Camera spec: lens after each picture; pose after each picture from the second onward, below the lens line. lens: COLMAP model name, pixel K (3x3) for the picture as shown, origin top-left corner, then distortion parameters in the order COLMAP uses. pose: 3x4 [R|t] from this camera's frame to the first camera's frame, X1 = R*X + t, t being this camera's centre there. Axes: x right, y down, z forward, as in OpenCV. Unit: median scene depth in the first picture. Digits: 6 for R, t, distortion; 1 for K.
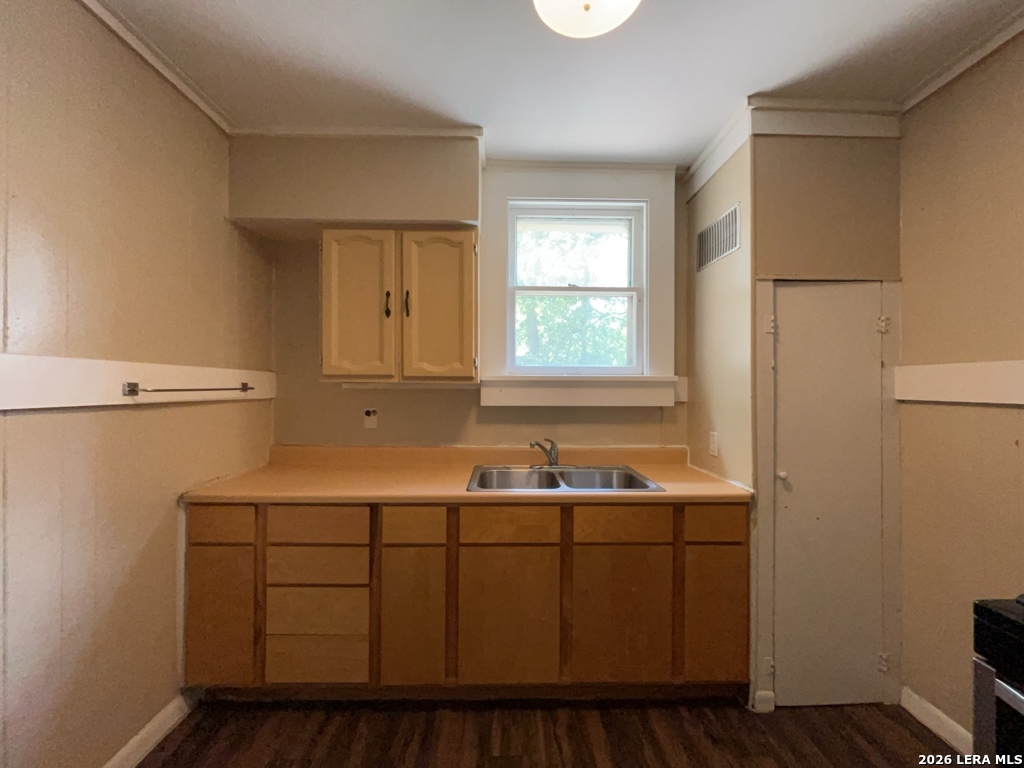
lens RADIAL K [[414.1, 0, 514.8], [0, 414.1, 384.5], [0, 0, 1]] dist [-0.001760, -0.000342]
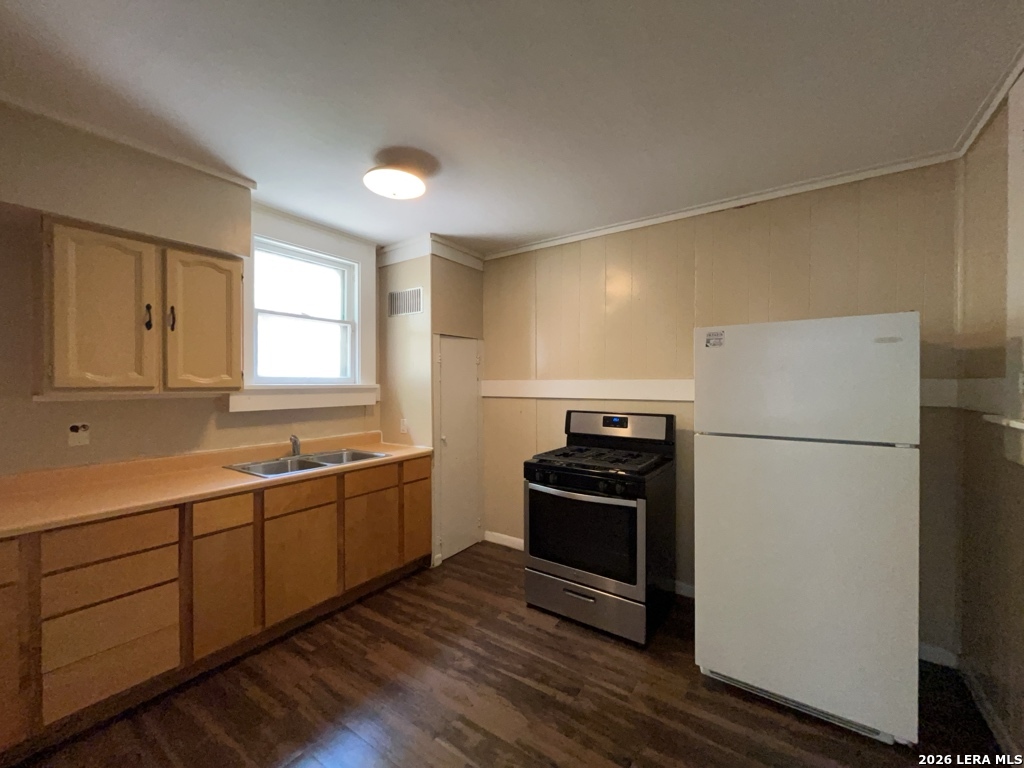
lens RADIAL K [[414.1, 0, 514.8], [0, 414.1, 384.5], [0, 0, 1]] dist [-0.001760, -0.000342]
pose [[0.580844, -0.008100, 0.813975, -0.696727], [0.002387, 0.999963, 0.008247, -0.039707], [-0.814012, -0.002847, 0.580842, -0.360232]]
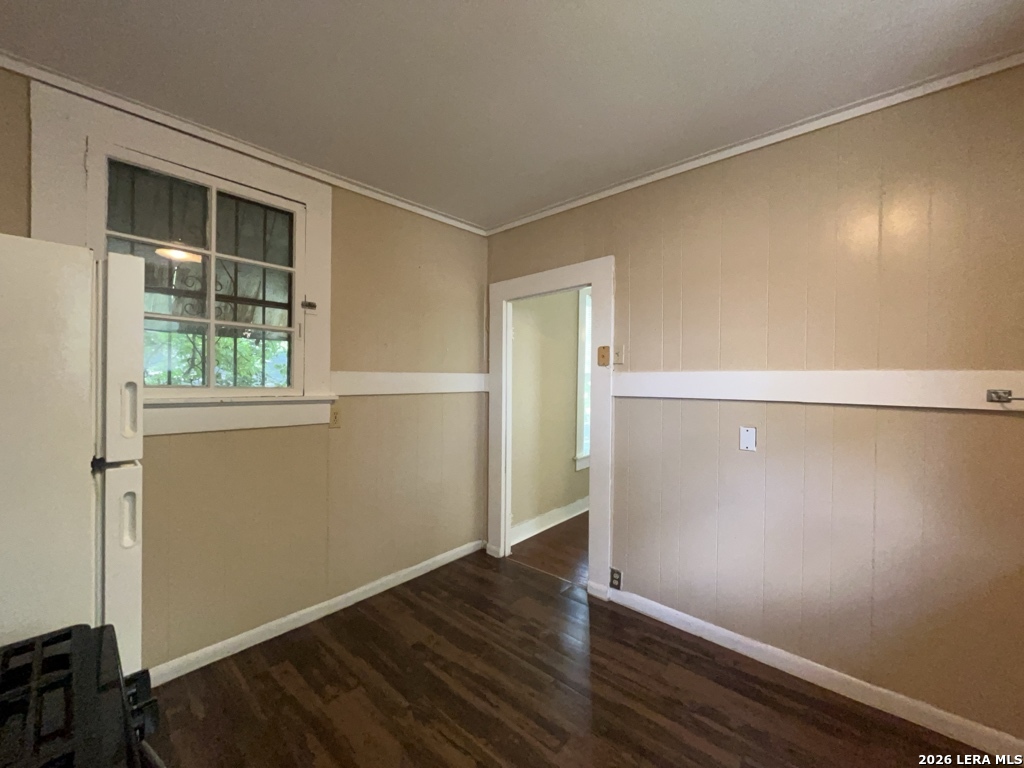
lens RADIAL K [[414.1, 0, 514.8], [0, 414.1, 384.5], [0, 0, 1]] dist [-0.001760, -0.000342]
pose [[-0.681571, 0.001891, -0.731750, 0.564585], [-0.011044, 0.999856, 0.012870, -0.015820], [0.731669, 0.016853, -0.681452, 0.663824]]
